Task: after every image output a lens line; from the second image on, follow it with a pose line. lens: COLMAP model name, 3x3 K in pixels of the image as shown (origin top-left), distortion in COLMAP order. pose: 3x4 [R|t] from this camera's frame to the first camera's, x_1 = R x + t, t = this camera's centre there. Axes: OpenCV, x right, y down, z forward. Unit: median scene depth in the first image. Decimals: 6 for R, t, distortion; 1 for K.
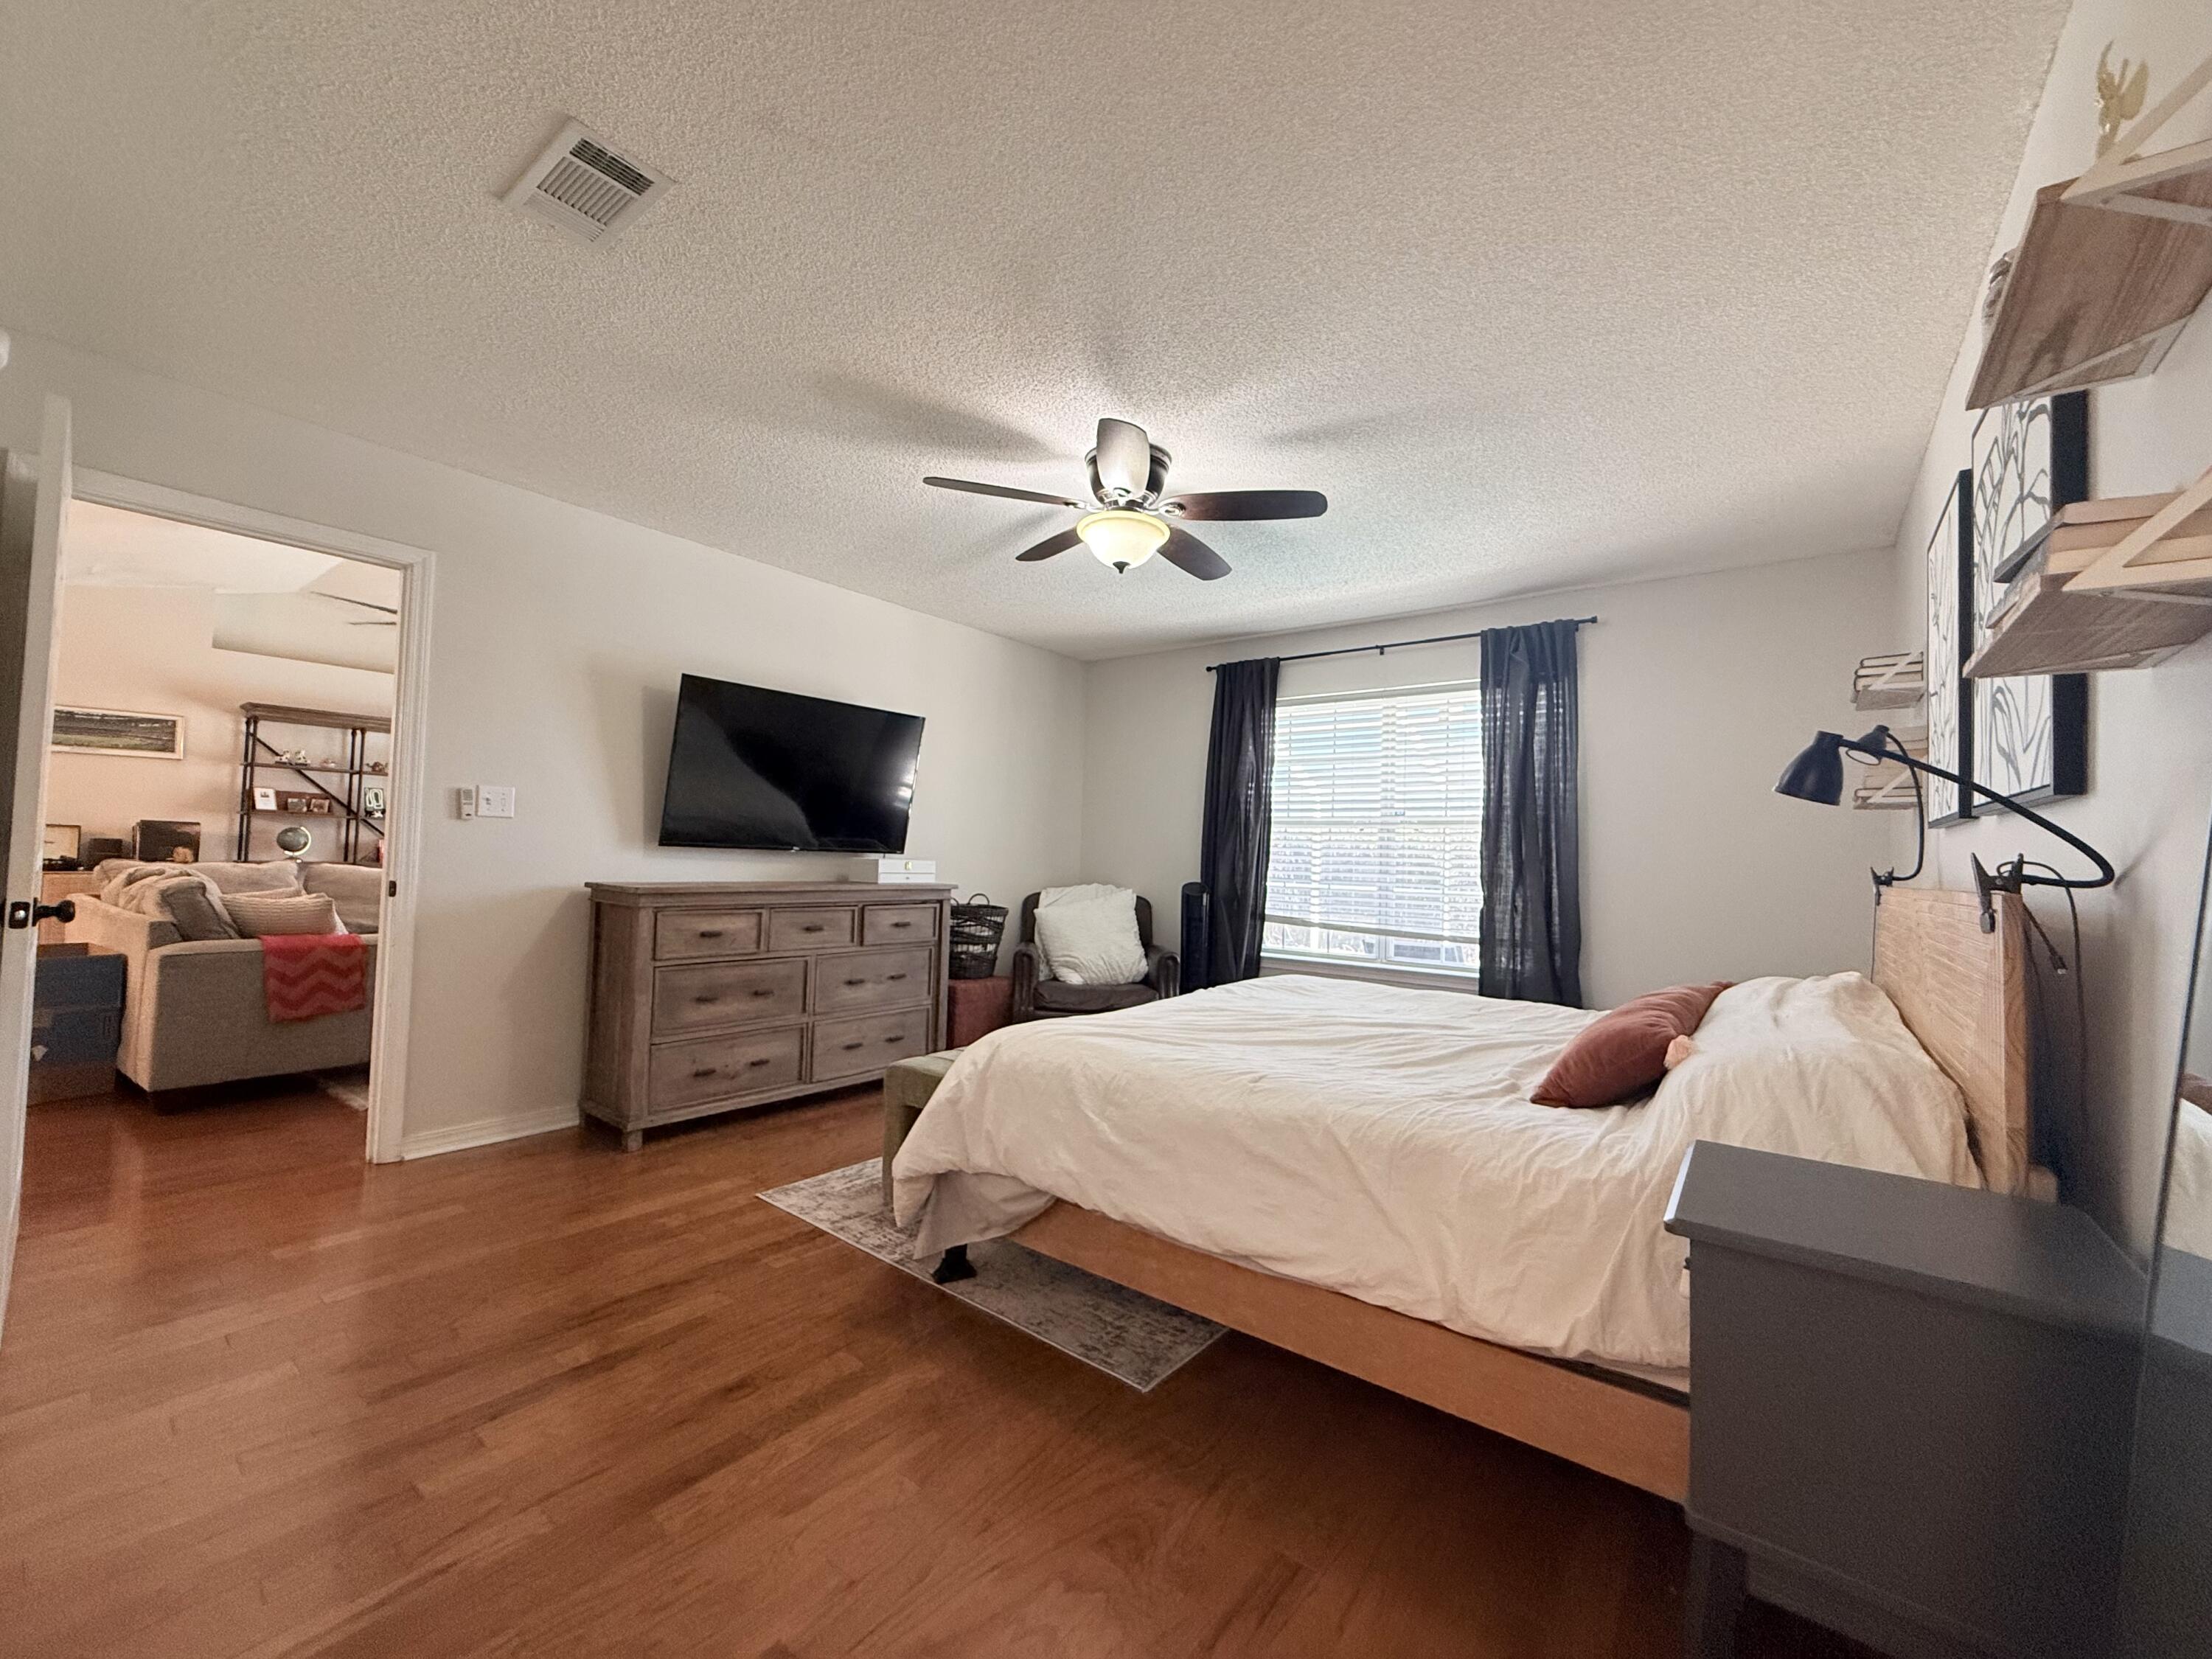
lens RADIAL K [[879.7, 0, 1089.6], [0, 879.7, 829.7], [0, 0, 1]] dist [-0.008545, 0.005178]
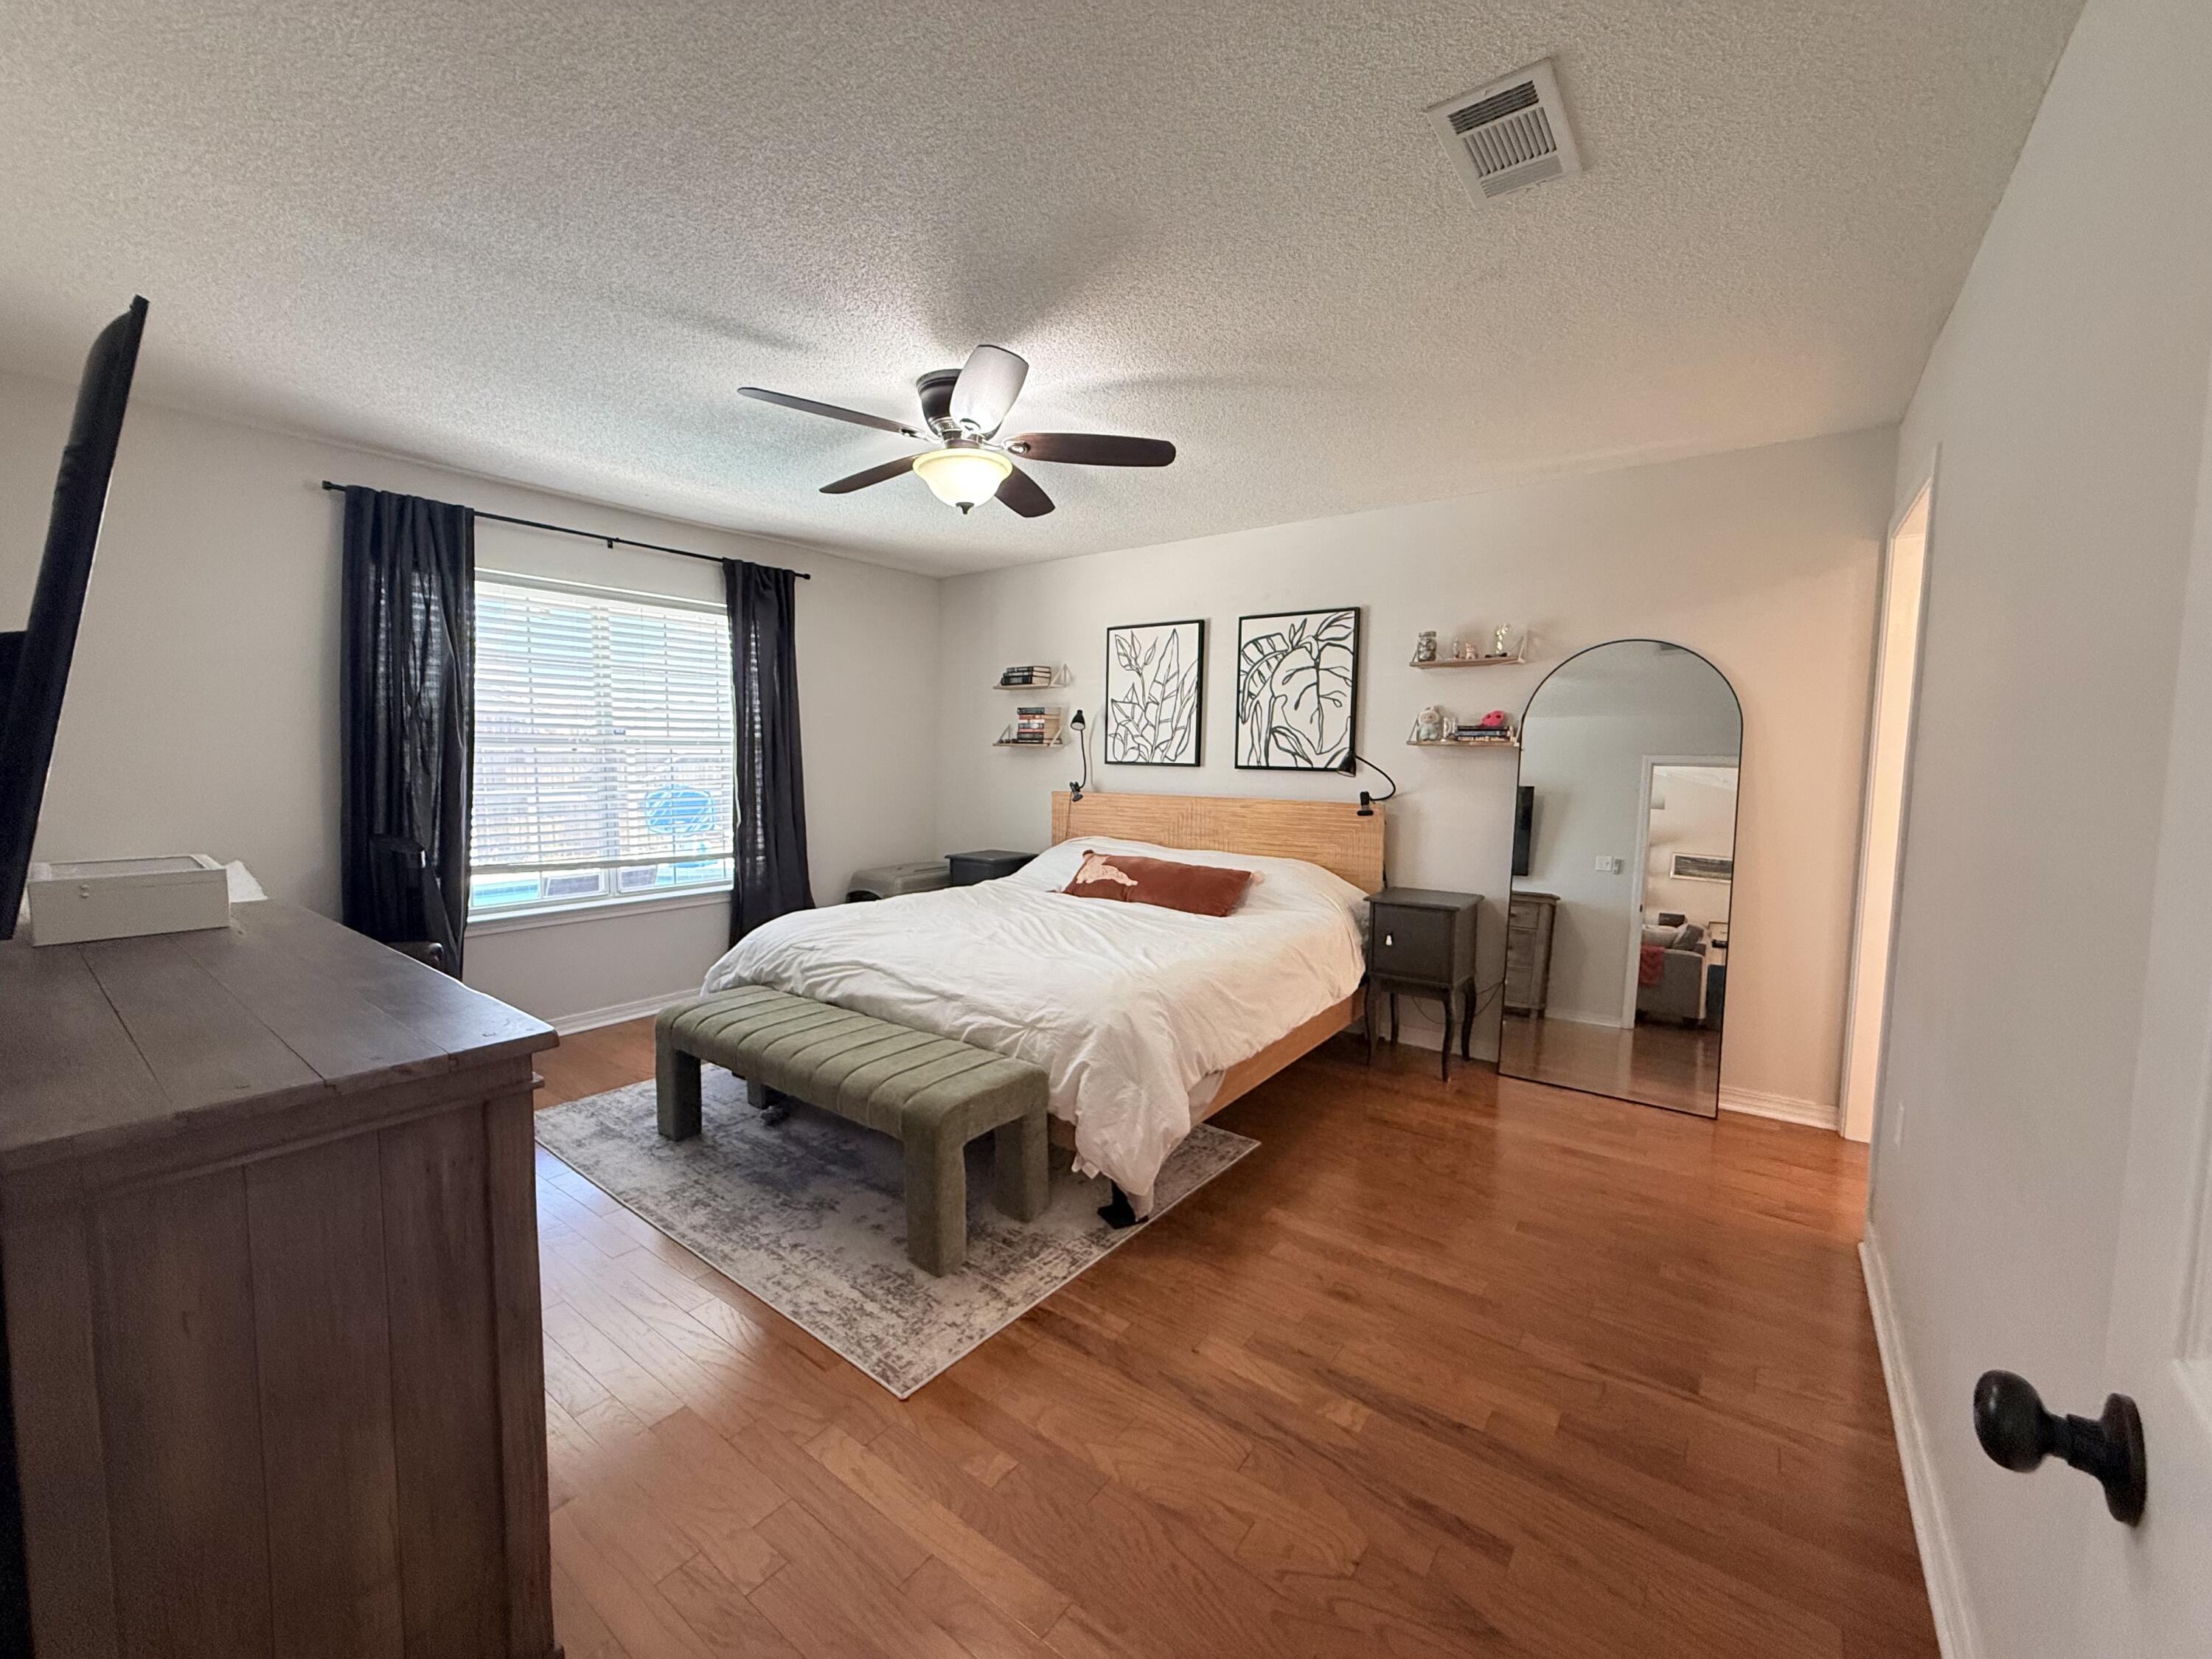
lens RADIAL K [[887.8, 0, 1099.6], [0, 887.8, 825.7], [0, 0, 1]] dist [-0.000997, -0.000424]
pose [[-0.020702, -0.114044, 0.993260, -0.667501], [-0.042471, 0.992676, 0.113092, -0.052611], [-0.998883, -0.039843, -0.025394, 0.607718]]
